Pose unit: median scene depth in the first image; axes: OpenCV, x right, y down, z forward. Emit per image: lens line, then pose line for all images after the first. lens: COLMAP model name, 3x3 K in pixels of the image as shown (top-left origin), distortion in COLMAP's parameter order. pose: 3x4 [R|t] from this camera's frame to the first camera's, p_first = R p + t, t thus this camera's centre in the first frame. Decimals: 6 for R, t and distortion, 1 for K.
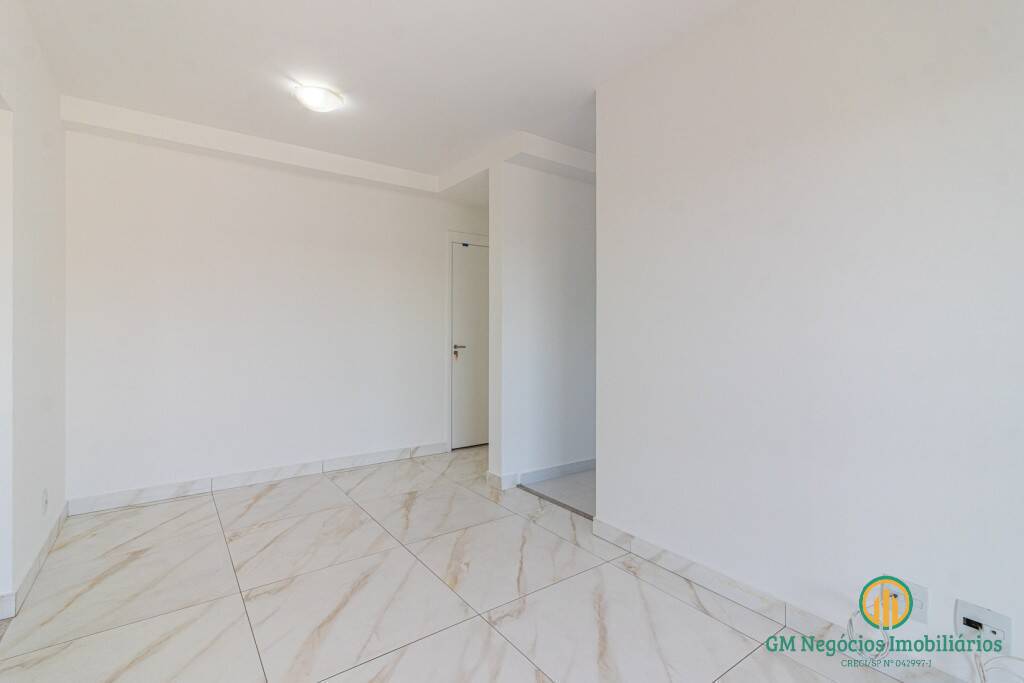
lens RADIAL K [[472.2, 0, 507.5], [0, 472.2, 333.3], [0, 0, 1]] dist [0.004093, 0.001876]
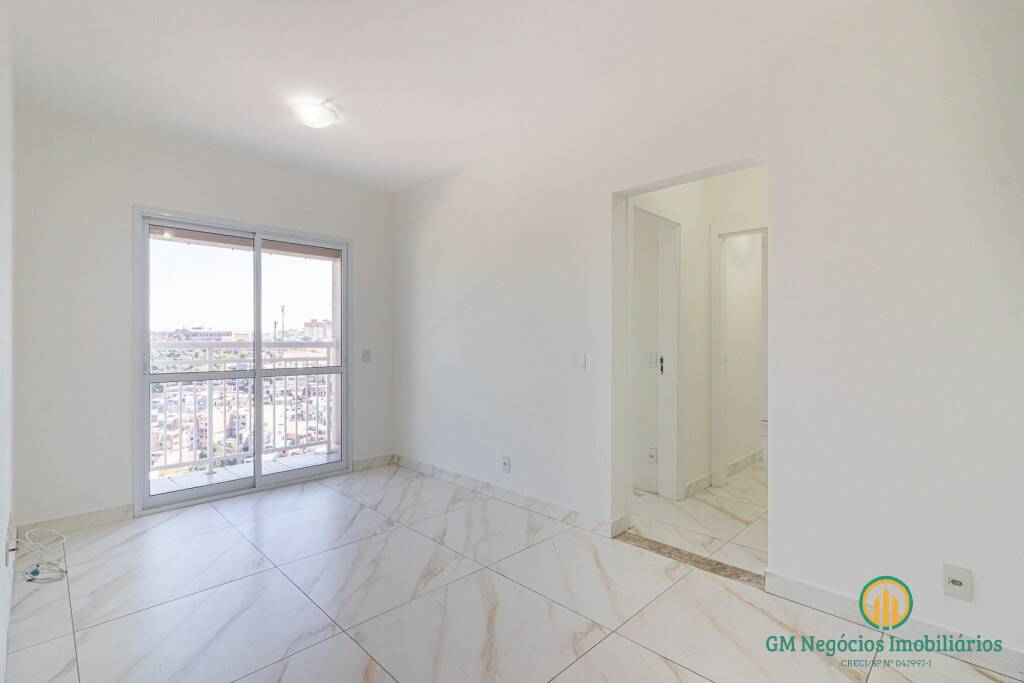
lens RADIAL K [[472.2, 0, 511.3], [0, 472.2, 345.5], [0, 0, 1]] dist [0.004093, 0.001876]
pose [[-0.988360, -0.000578, -0.152131, -0.167766], [-0.002569, 0.999914, 0.012893, -0.008103], [0.152111, 0.013134, -0.988276, 1.338107]]
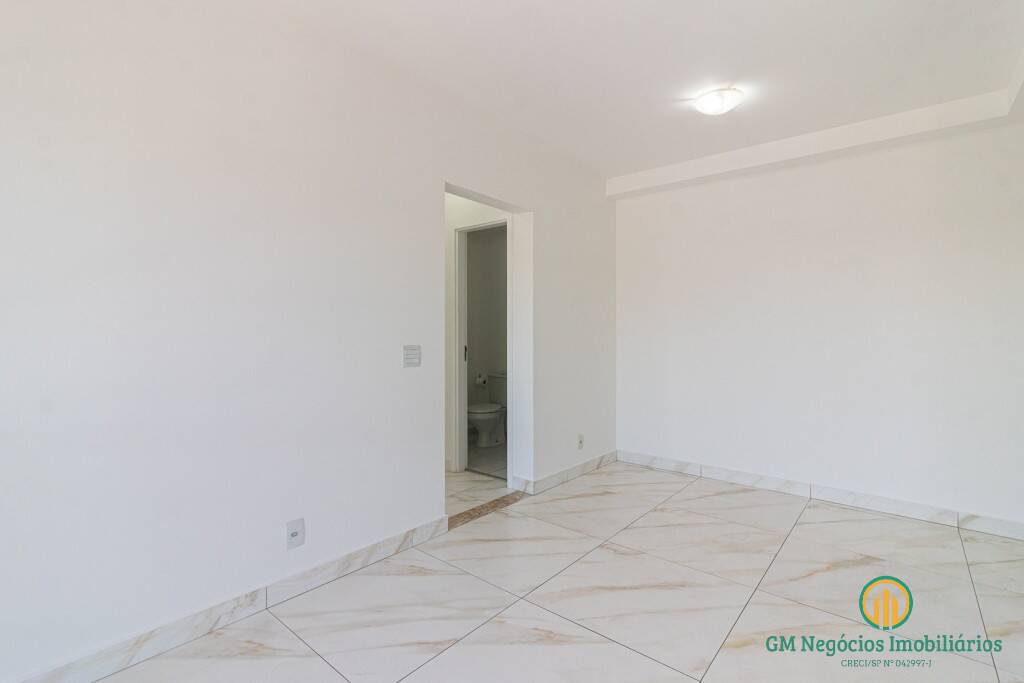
lens RADIAL K [[472.2, 0, 510.5], [0, 472.2, 343.5], [0, 0, 1]] dist [0.004093, 0.001876]
pose [[0.240963, 0.017344, -0.970379, 0.428771], [-0.013137, 0.999807, 0.014608, 0.001752], [0.970445, 0.009228, 0.241144, 0.317984]]
